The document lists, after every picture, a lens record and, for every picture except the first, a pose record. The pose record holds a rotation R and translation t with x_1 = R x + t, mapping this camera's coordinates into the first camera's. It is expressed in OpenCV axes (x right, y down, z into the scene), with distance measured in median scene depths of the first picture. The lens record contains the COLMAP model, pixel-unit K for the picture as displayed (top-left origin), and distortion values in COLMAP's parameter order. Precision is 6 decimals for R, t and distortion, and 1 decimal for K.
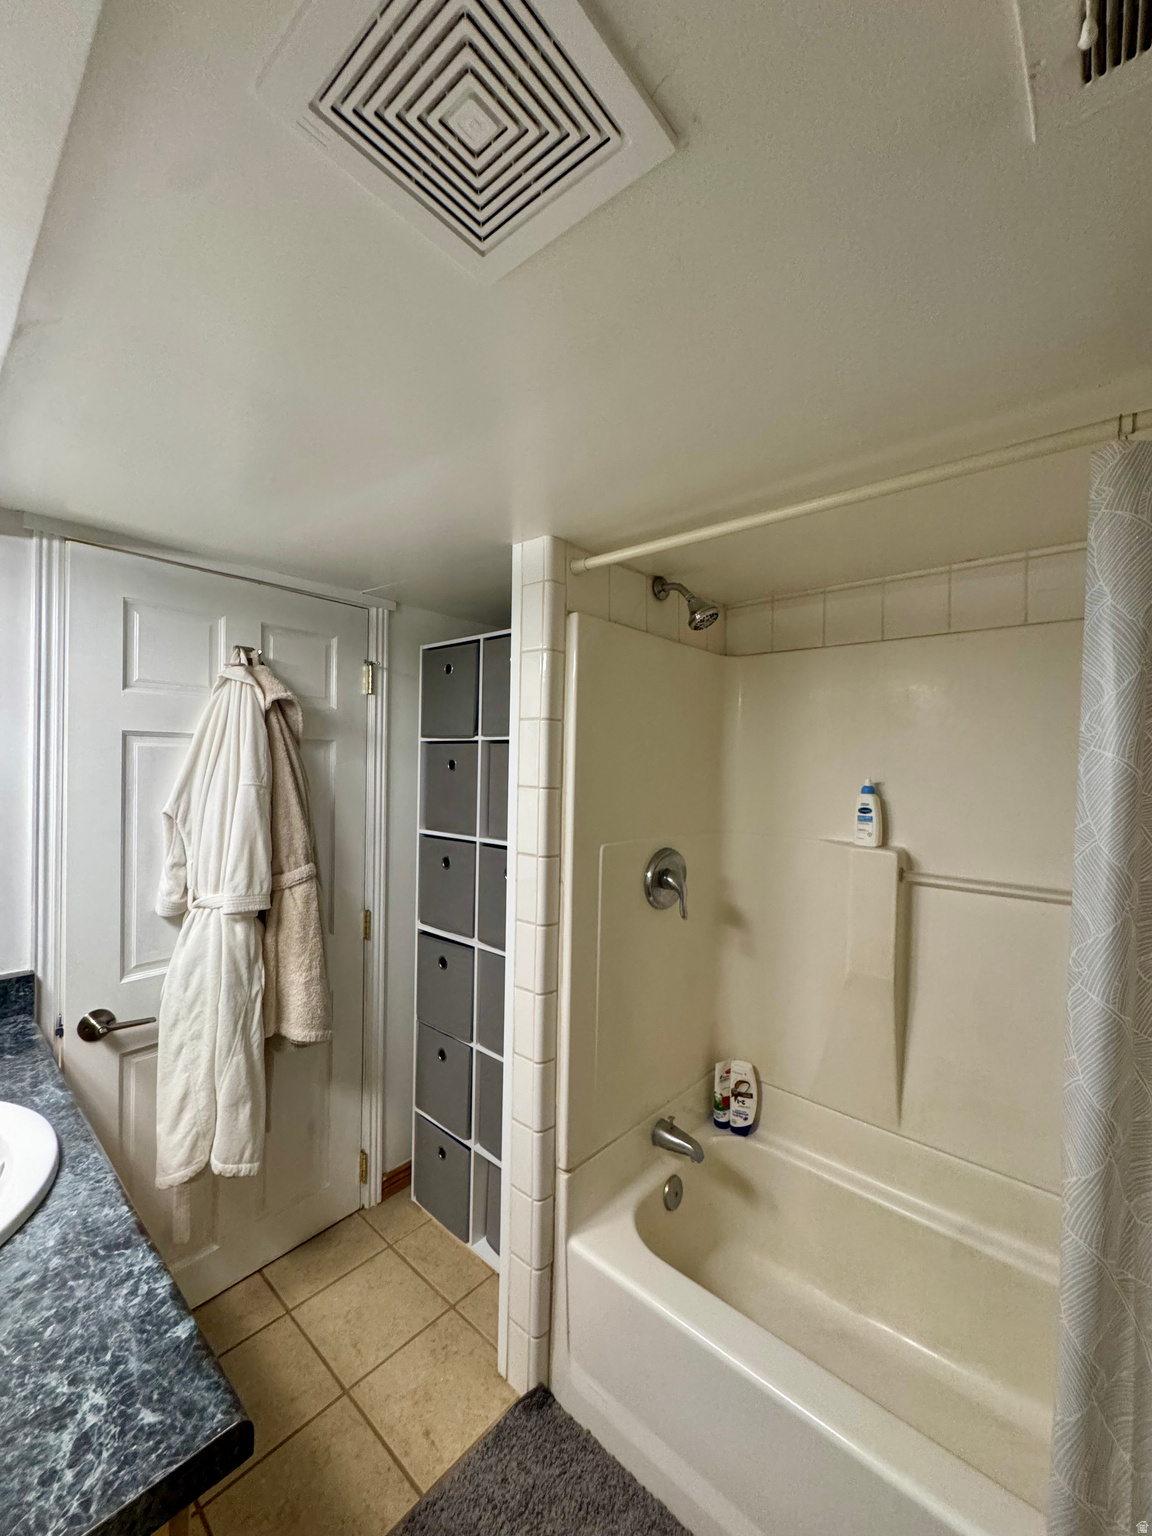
lens RADIAL K [[610.4, 0, 572.3], [0, 610.4, 766.5], [0, 0, 1]] dist [-0.002962, 0.000233]
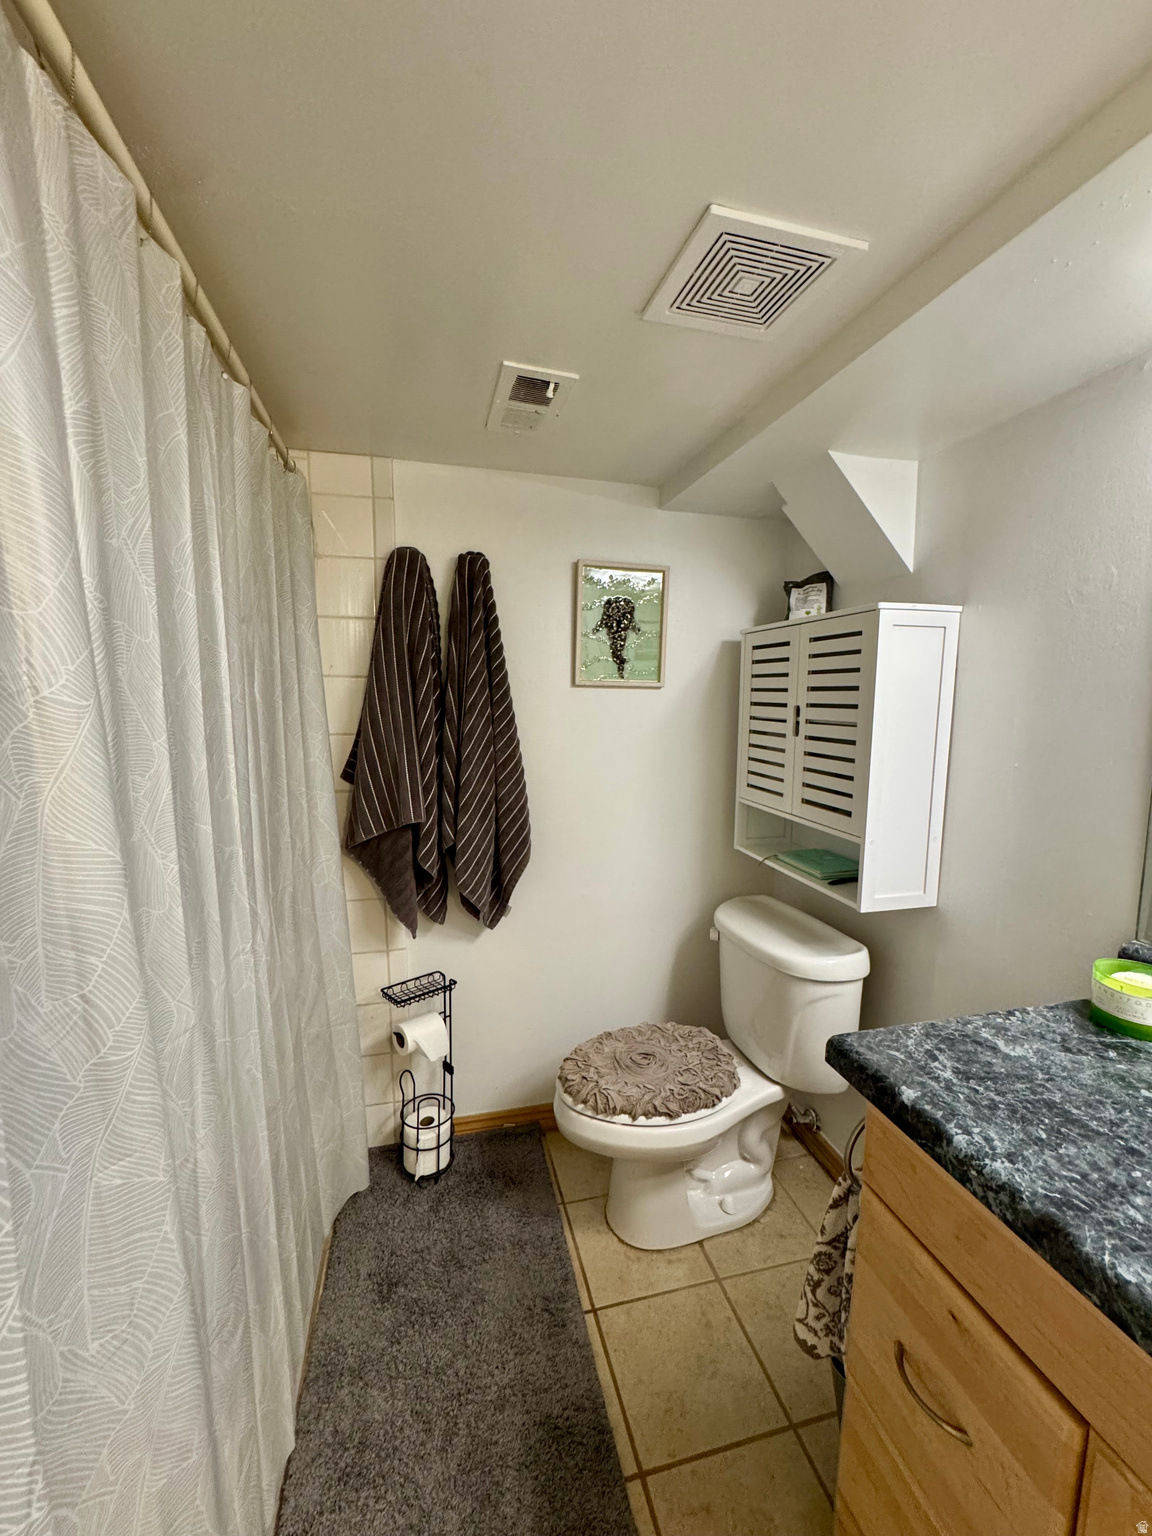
lens RADIAL K [[610.4, 0, 574.2], [0, 610.4, 774.2], [0, 0, 1]] dist [-0.002962, 0.000233]
pose [[-0.826996, -0.103185, 0.552658, -0.276095], [-0.027696, 0.989297, 0.143265, 0.056616], [-0.561525, 0.103173, -0.821002, 0.916851]]
